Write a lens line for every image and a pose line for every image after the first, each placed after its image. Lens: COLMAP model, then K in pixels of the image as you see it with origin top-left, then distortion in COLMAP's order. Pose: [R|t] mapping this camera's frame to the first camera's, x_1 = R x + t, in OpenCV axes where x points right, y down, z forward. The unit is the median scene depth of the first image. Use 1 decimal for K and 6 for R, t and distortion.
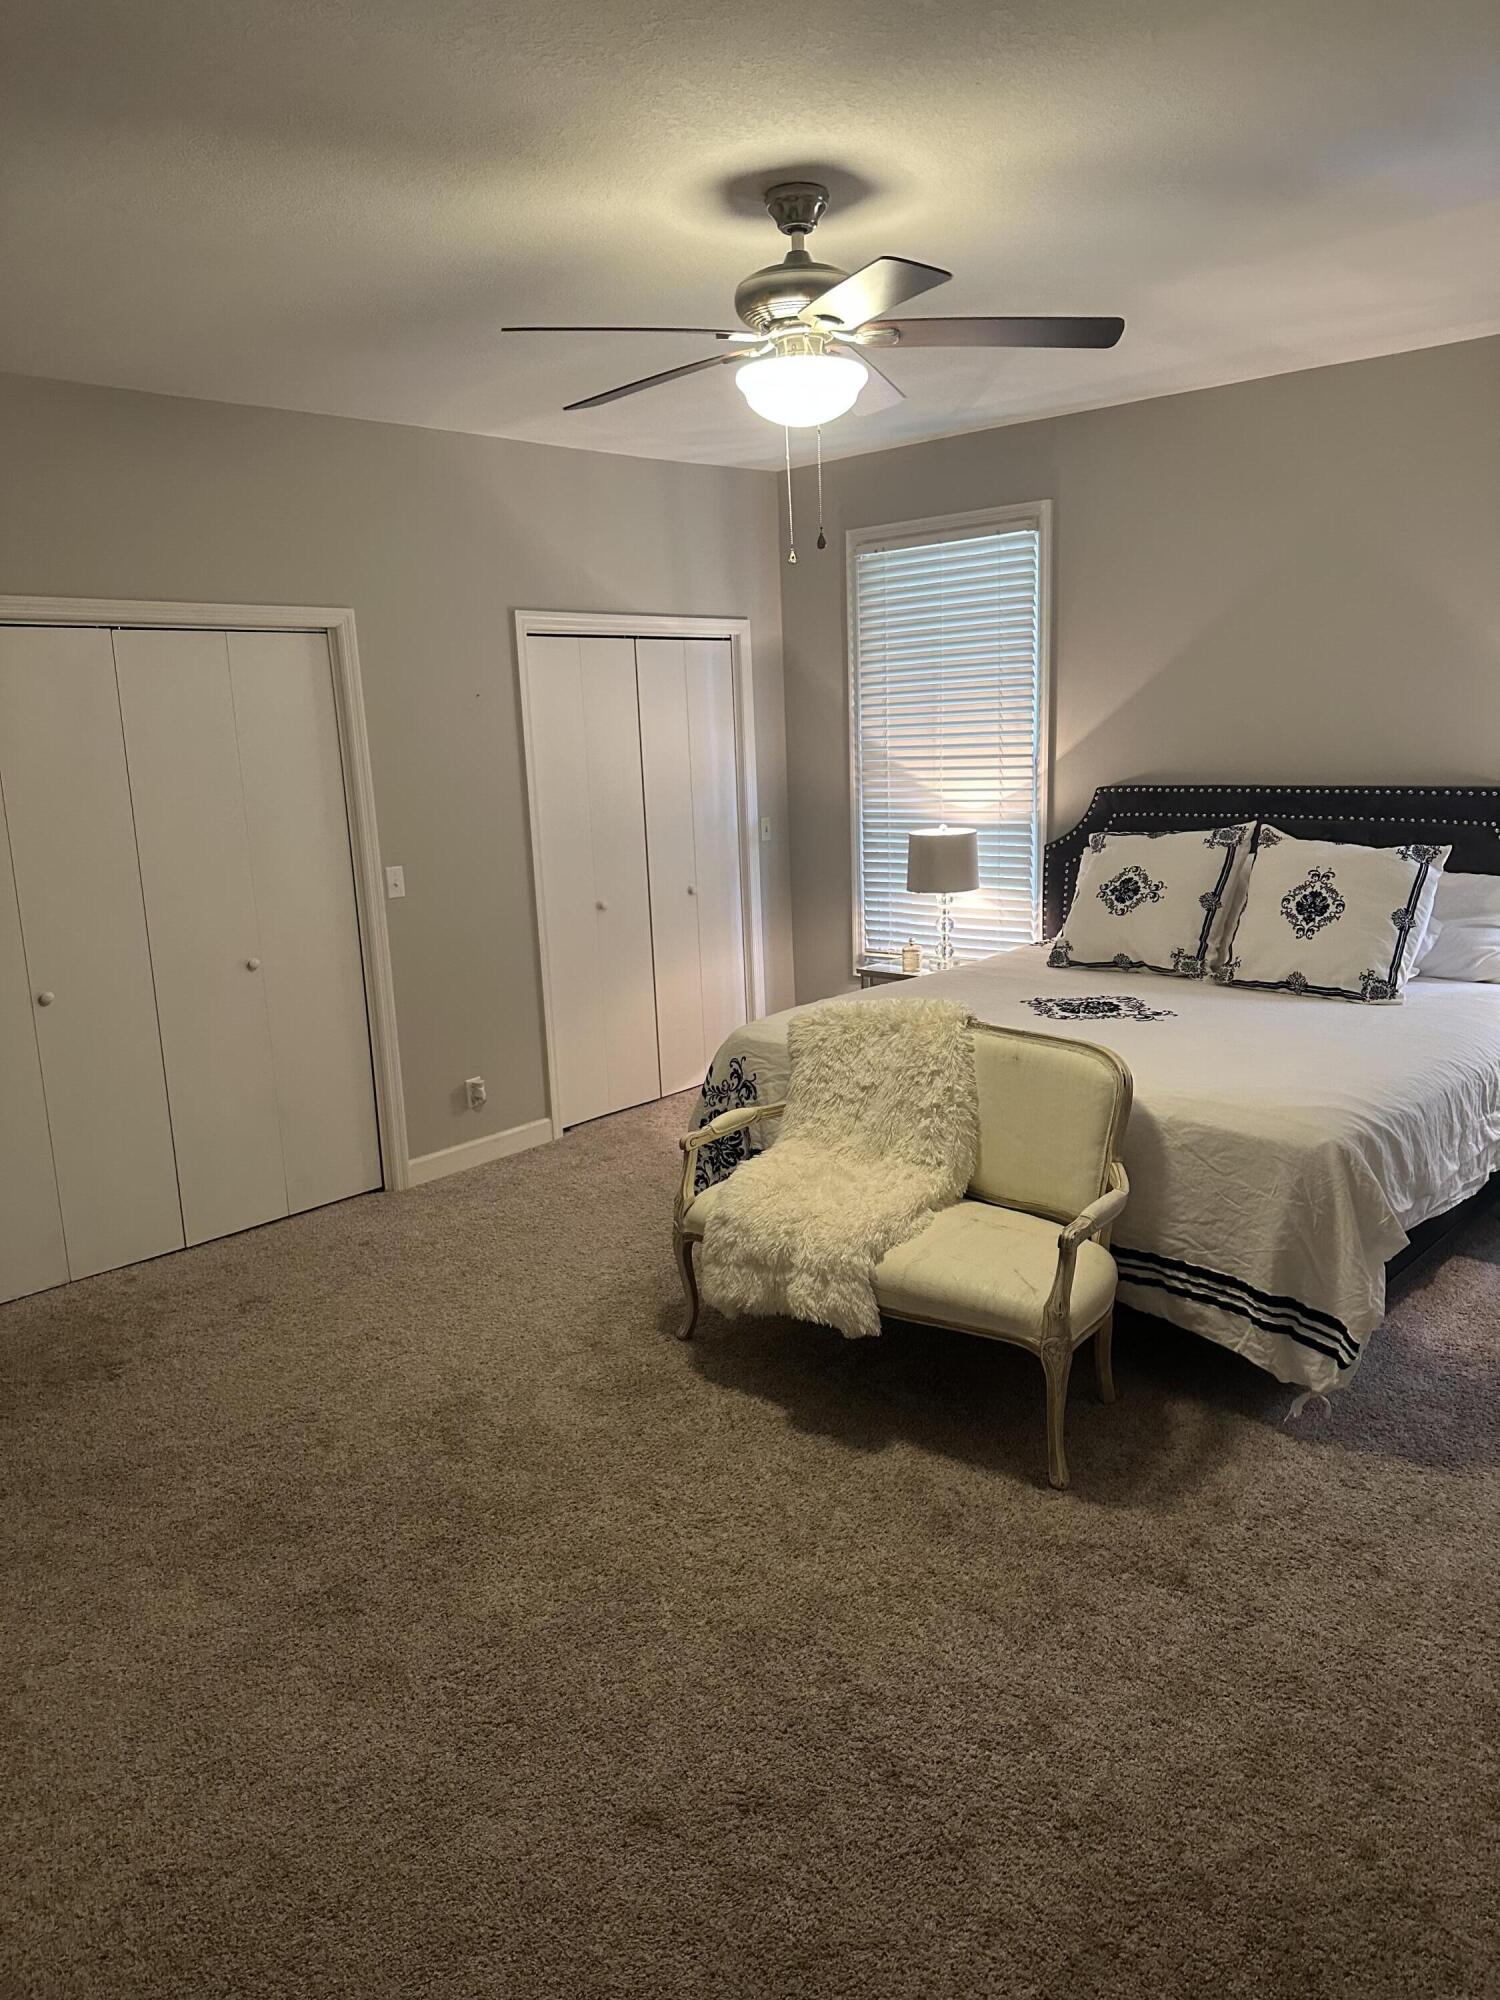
lens RADIAL K [[1389.4, 0, 736.8], [0, 1389.4, 1002.0], [0, 0, 1]] dist [0.139711, -0.279287]
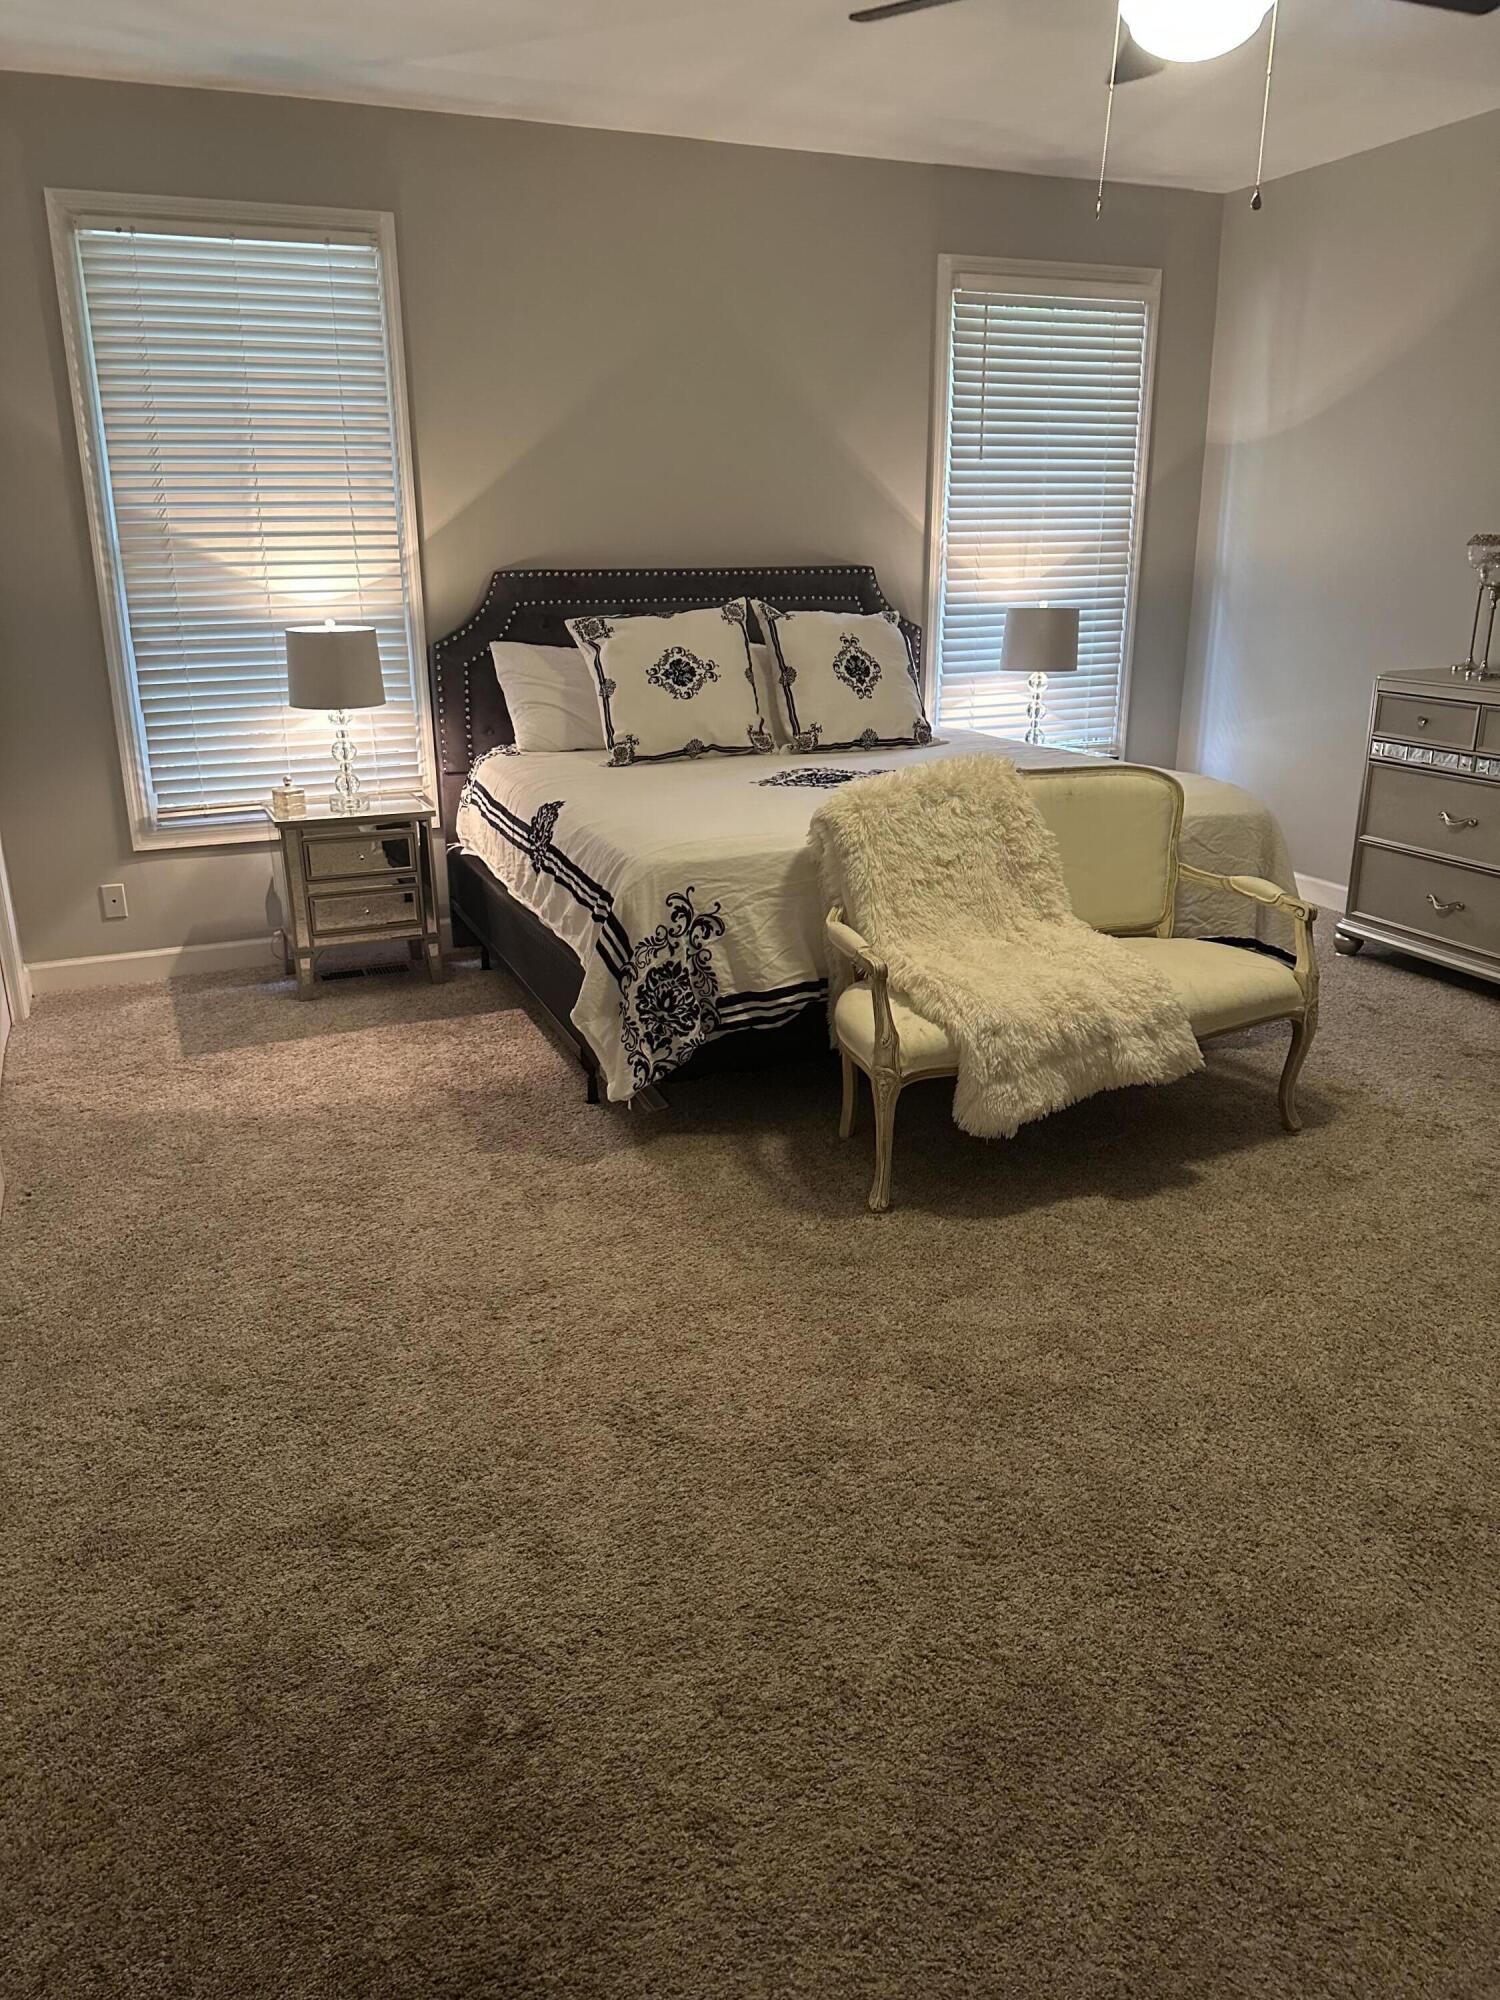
lens RADIAL K [[1389.4, 0, 736.8], [0, 1389.4, 1002.0], [0, 0, 1]] dist [0.139711, -0.279287]
pose [[0.411098, -0.246111, 0.877740, -0.576455], [0.176906, 0.966100, 0.188030, -0.033742], [-0.894261, 0.077979, 0.440700, 0.540855]]
